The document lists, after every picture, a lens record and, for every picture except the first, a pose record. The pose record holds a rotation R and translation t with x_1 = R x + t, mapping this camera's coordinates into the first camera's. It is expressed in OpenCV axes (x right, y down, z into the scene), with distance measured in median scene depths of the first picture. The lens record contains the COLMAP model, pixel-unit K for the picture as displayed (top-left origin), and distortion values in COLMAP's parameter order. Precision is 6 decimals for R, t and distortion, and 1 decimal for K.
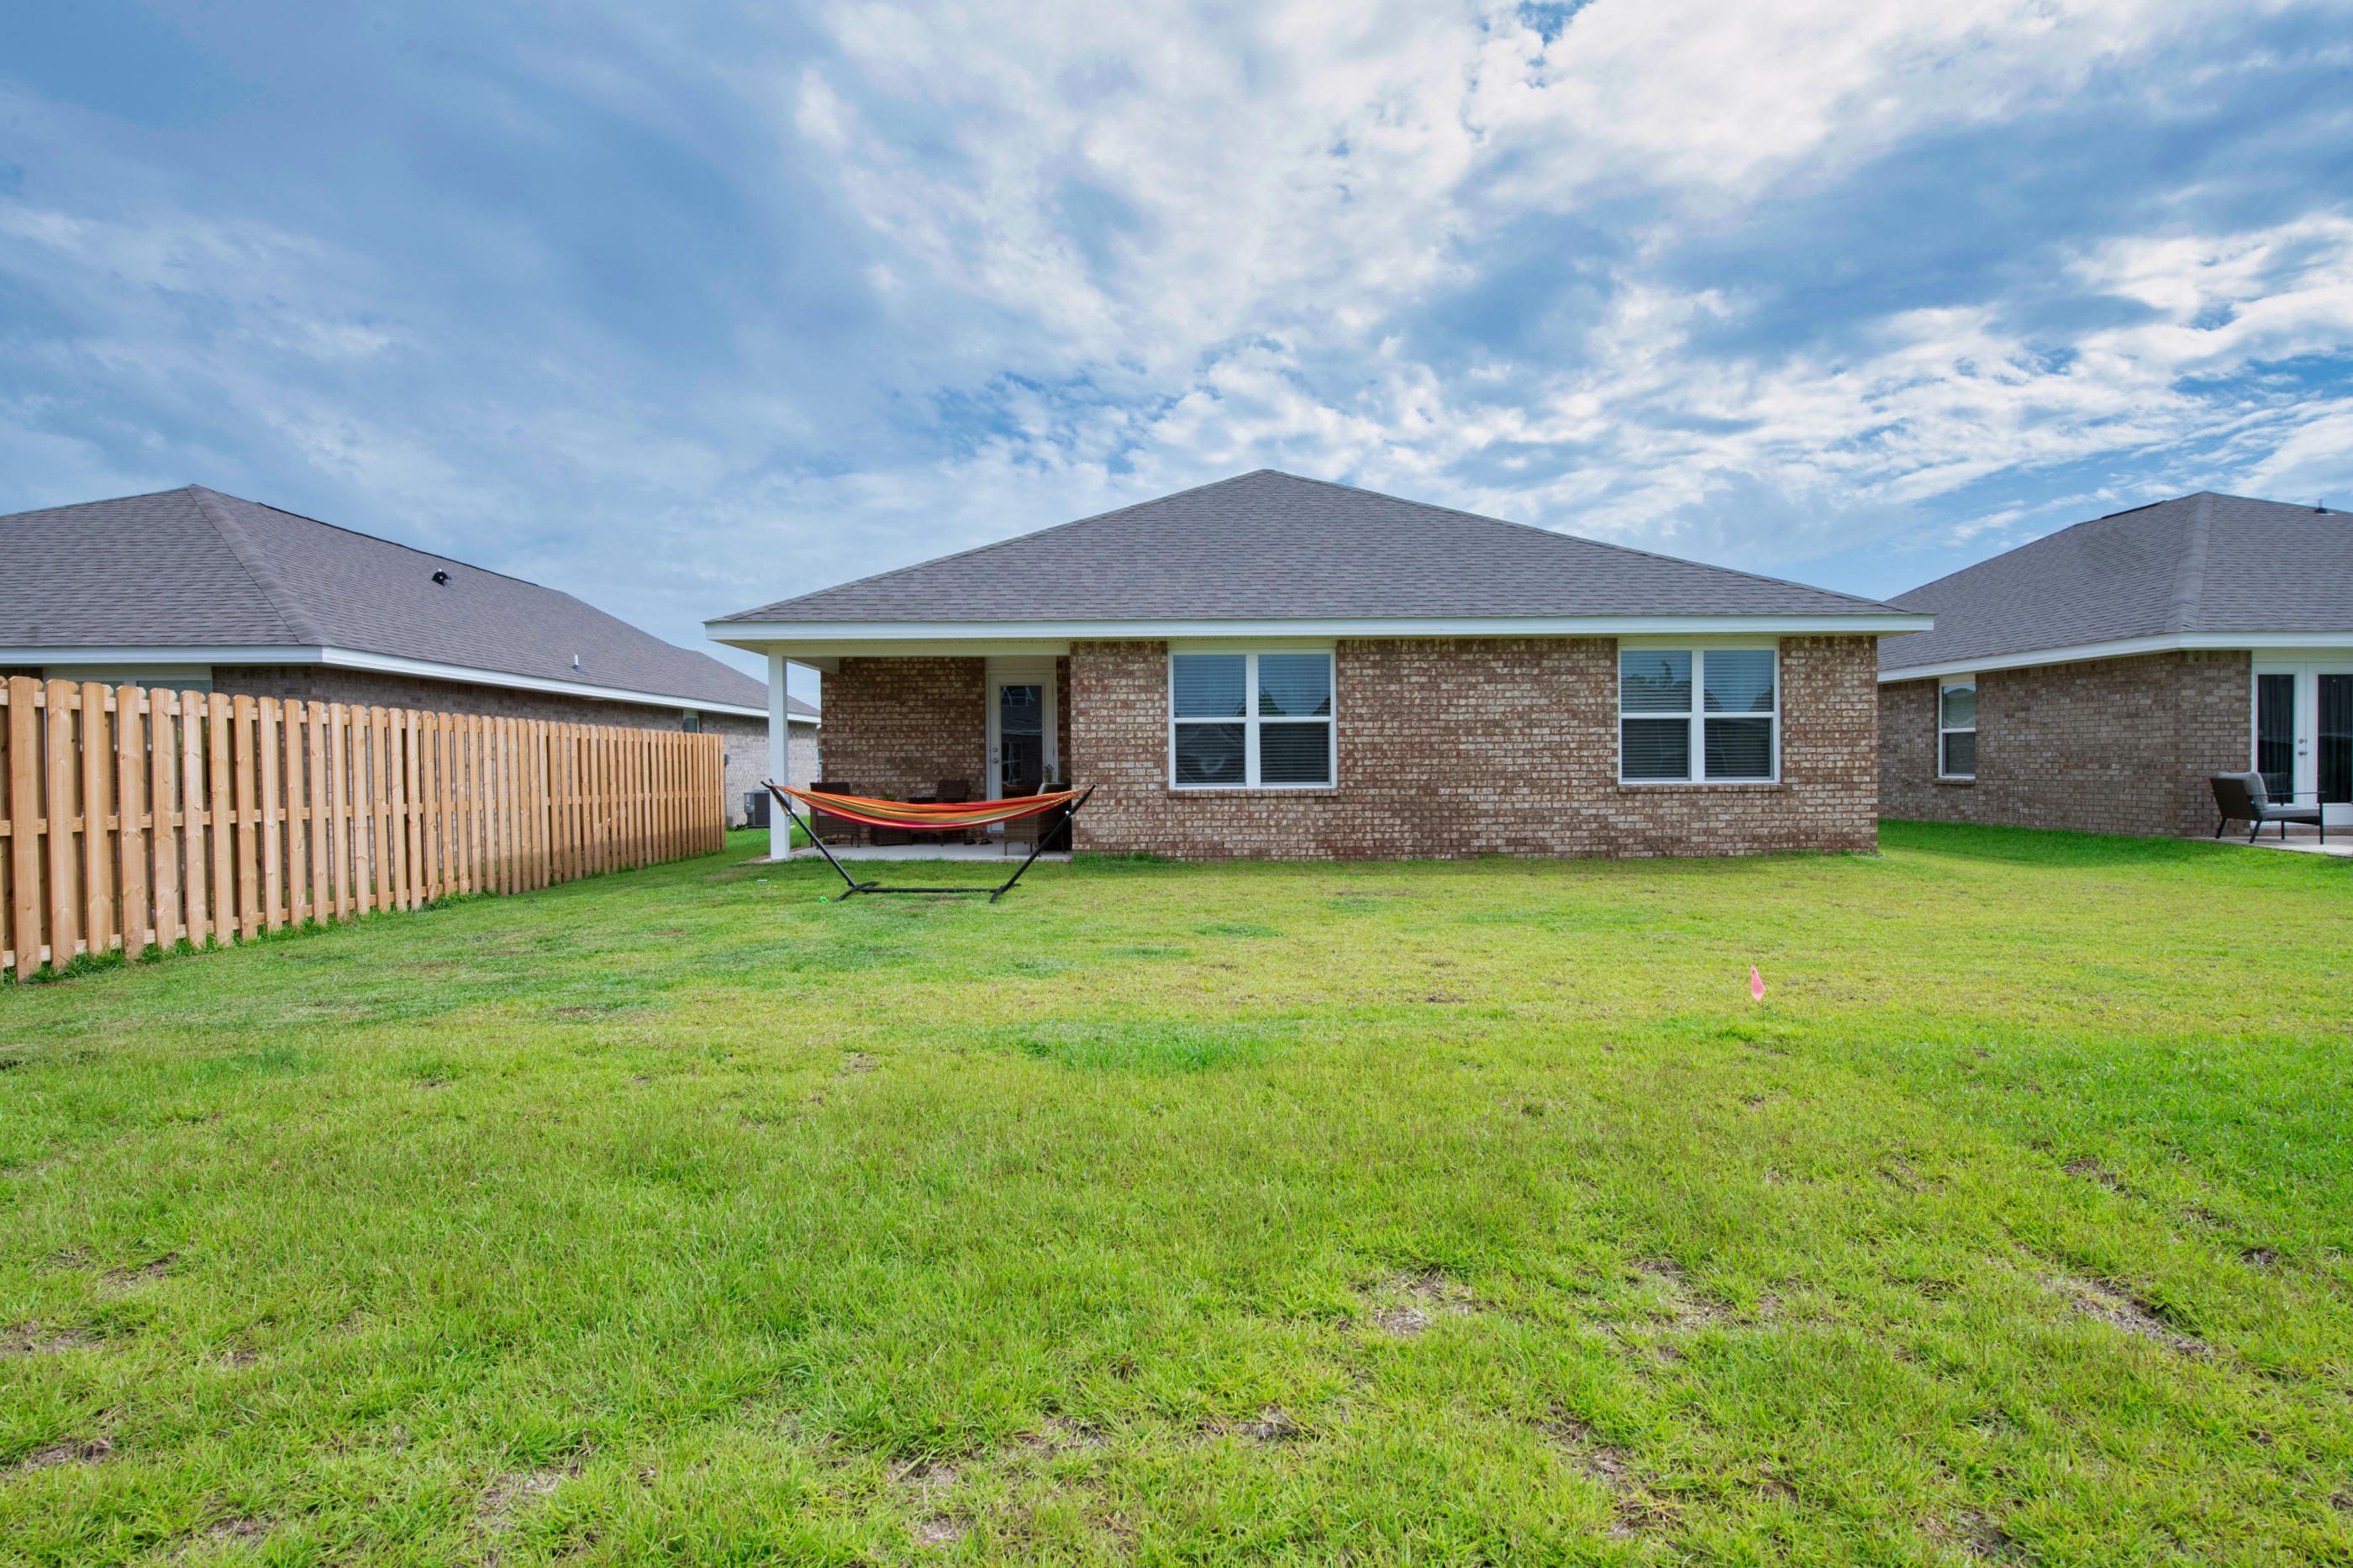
lens RADIAL K [[1168.9, 0, 1184.3], [0, 1168.9, 805.8], [0, 0, 1]] dist [-0.005537, -0.002405]
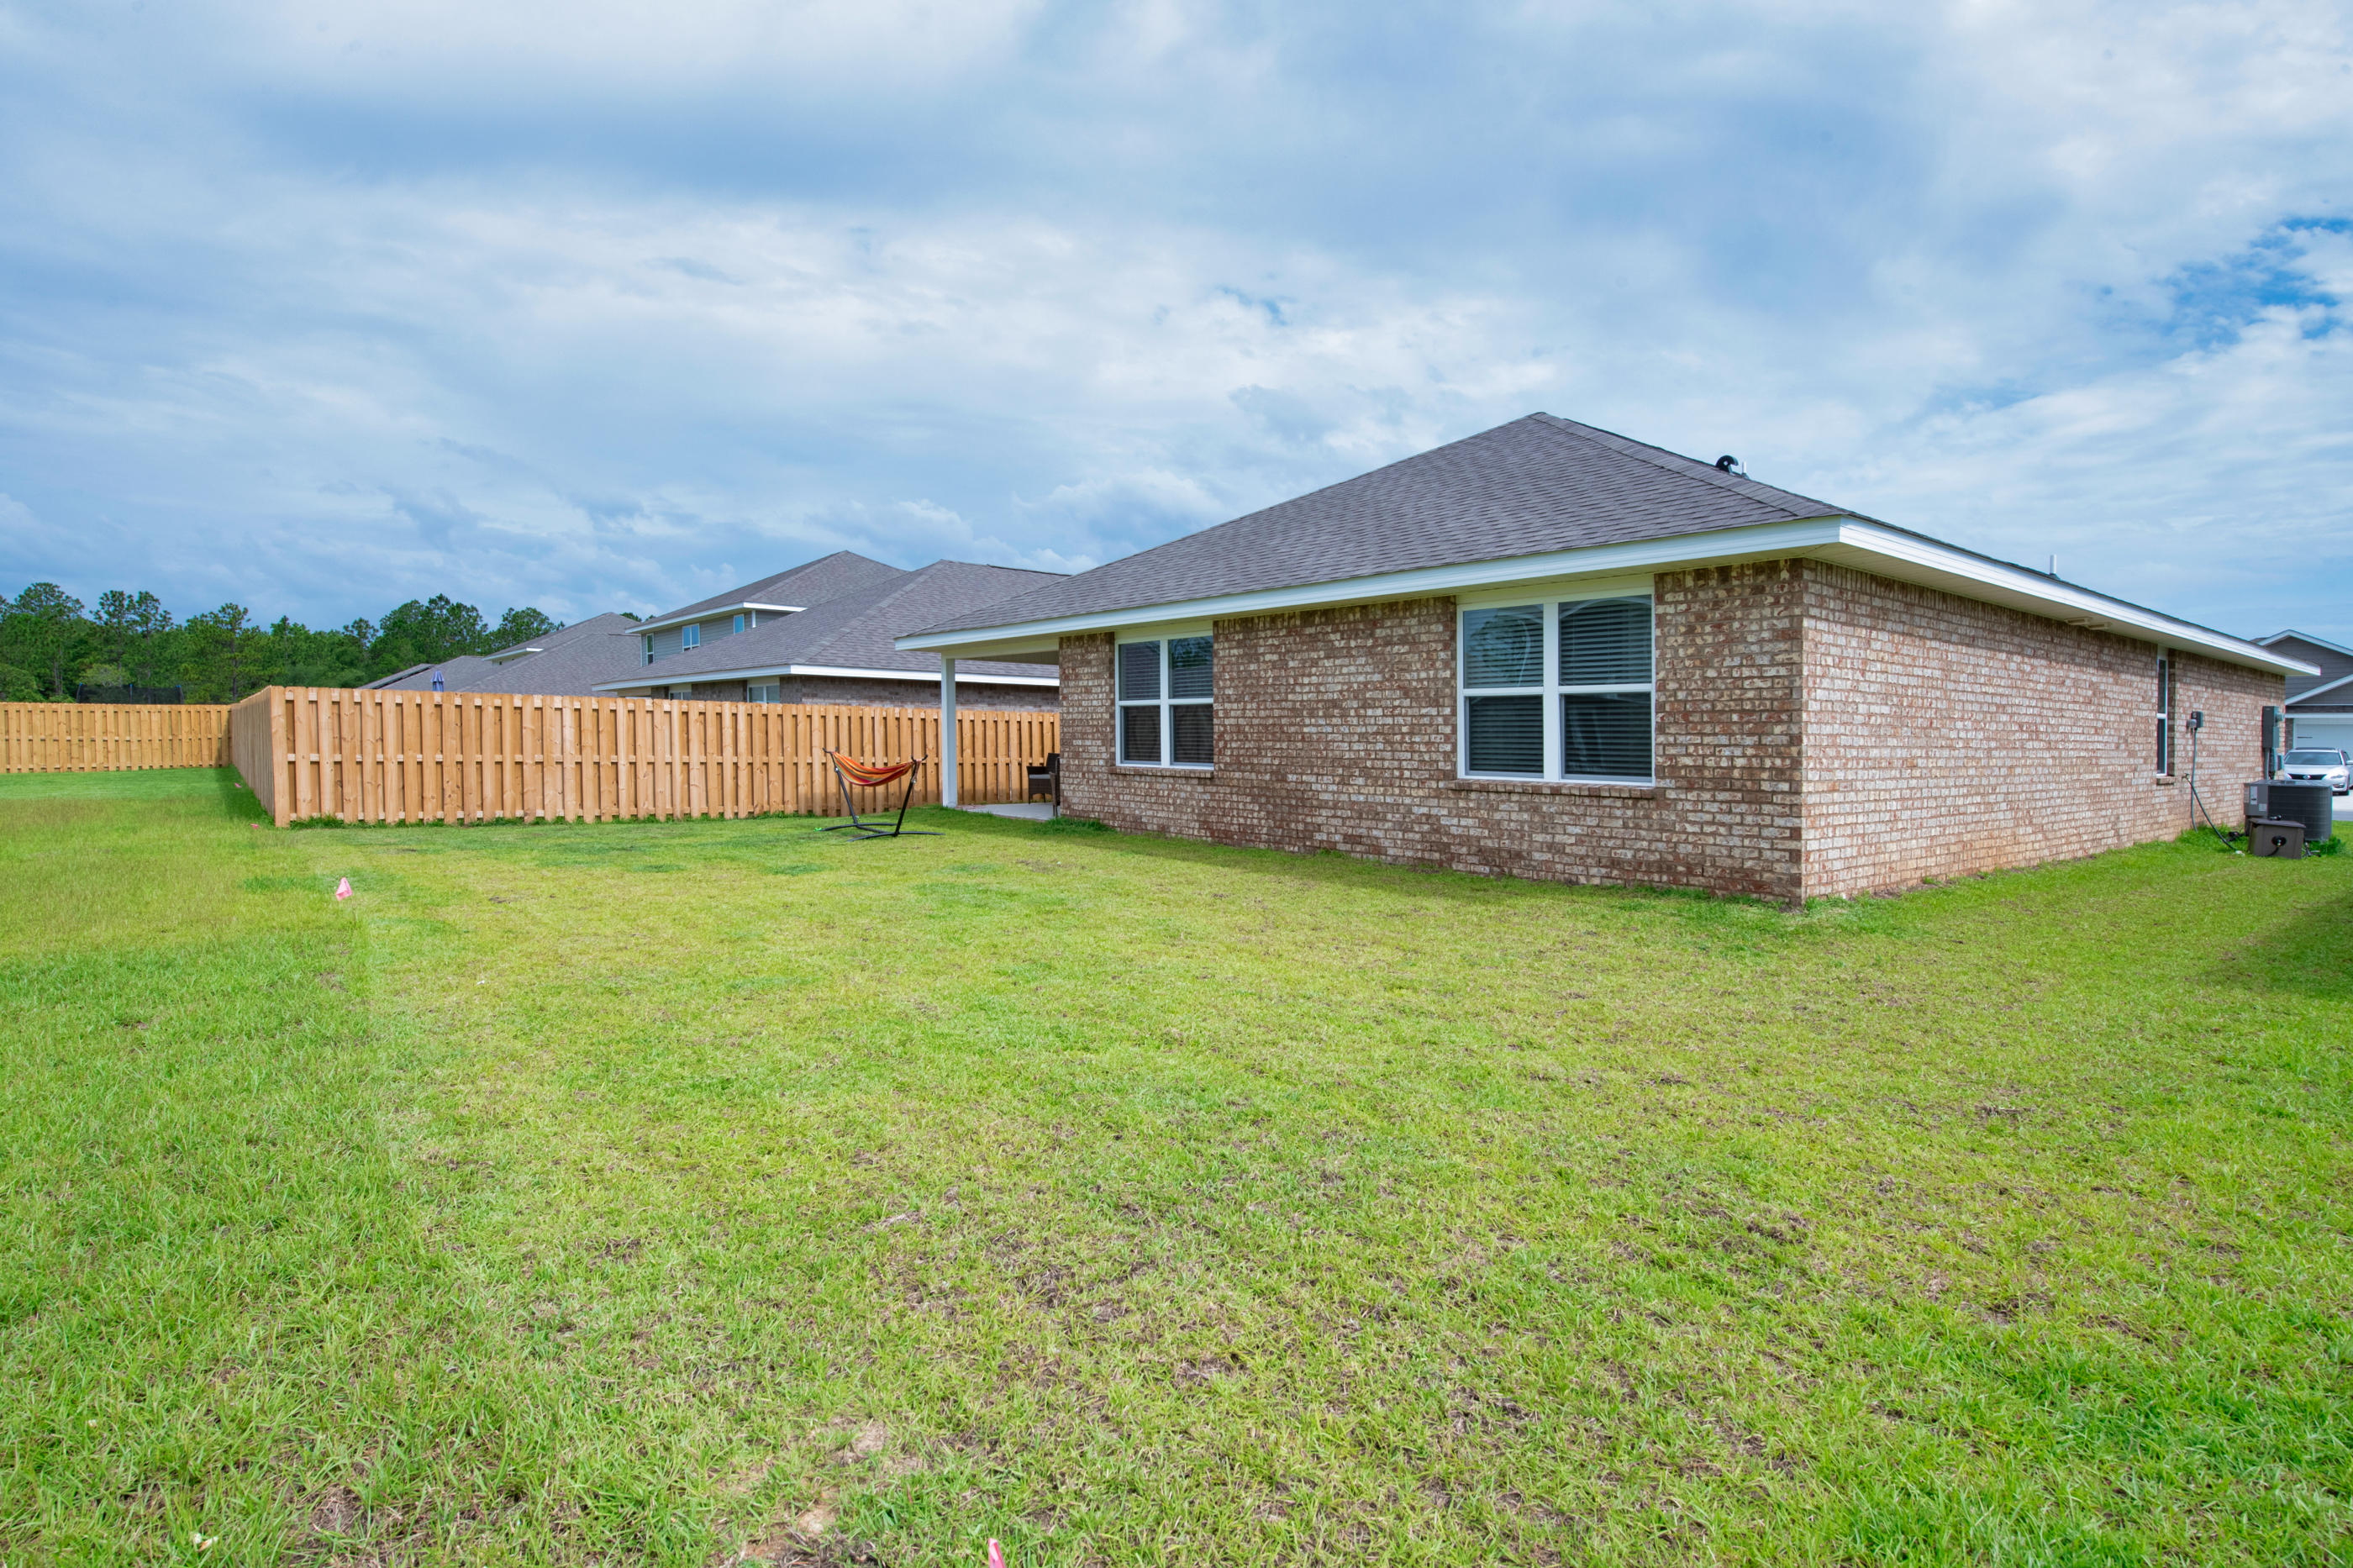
lens RADIAL K [[1168.9, 0, 1187.5], [0, 1168.9, 775.9], [0, 0, 1]] dist [-0.005537, -0.002405]
pose [[0.619103, 0.041003, -0.784239, 0.889602], [-0.043843, 0.998883, 0.017615, -0.026403], [0.784085, 0.023478, 0.620209, 0.362983]]
